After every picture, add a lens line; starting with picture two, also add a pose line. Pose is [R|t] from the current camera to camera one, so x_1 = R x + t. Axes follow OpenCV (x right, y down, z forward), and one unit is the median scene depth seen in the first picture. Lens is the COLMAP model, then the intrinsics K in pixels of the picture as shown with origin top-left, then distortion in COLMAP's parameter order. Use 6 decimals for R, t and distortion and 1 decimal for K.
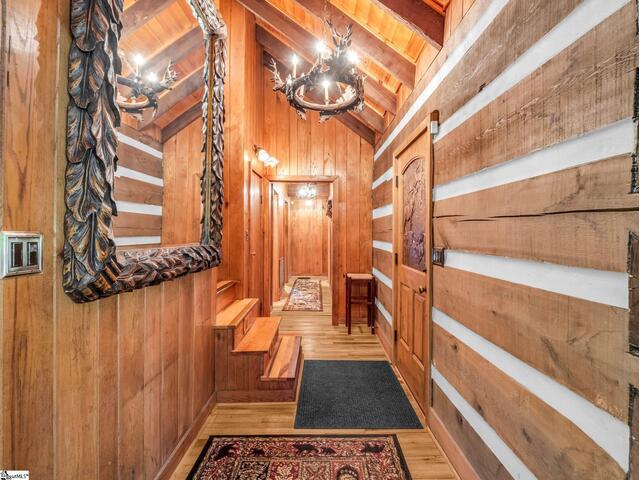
lens RADIAL K [[313.0, 0, 319.2], [0, 313.0, 238.6], [0, 0, 1]] dist [-0.004611, -0.000088]
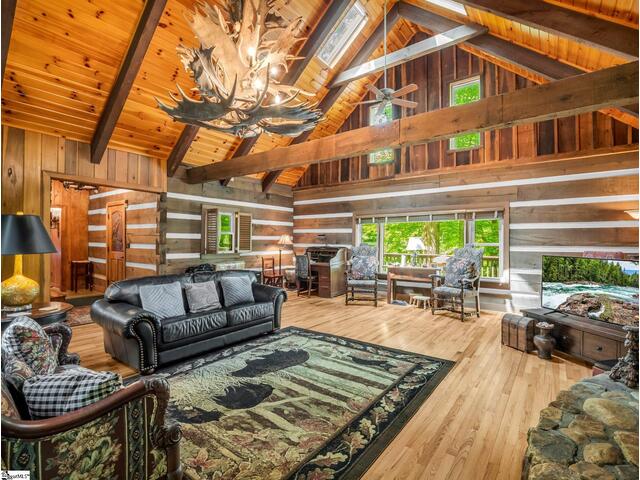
lens RADIAL K [[313.0, 0, 318.5], [0, 313.0, 239.4], [0, 0, 1]] dist [-0.004611, -0.000088]
pose [[0.615490, -0.004942, 0.788129, -0.481783], [0.014267, 0.999886, -0.004873, 0.018130], [-0.788015, 0.014244, 0.615491, -1.288366]]
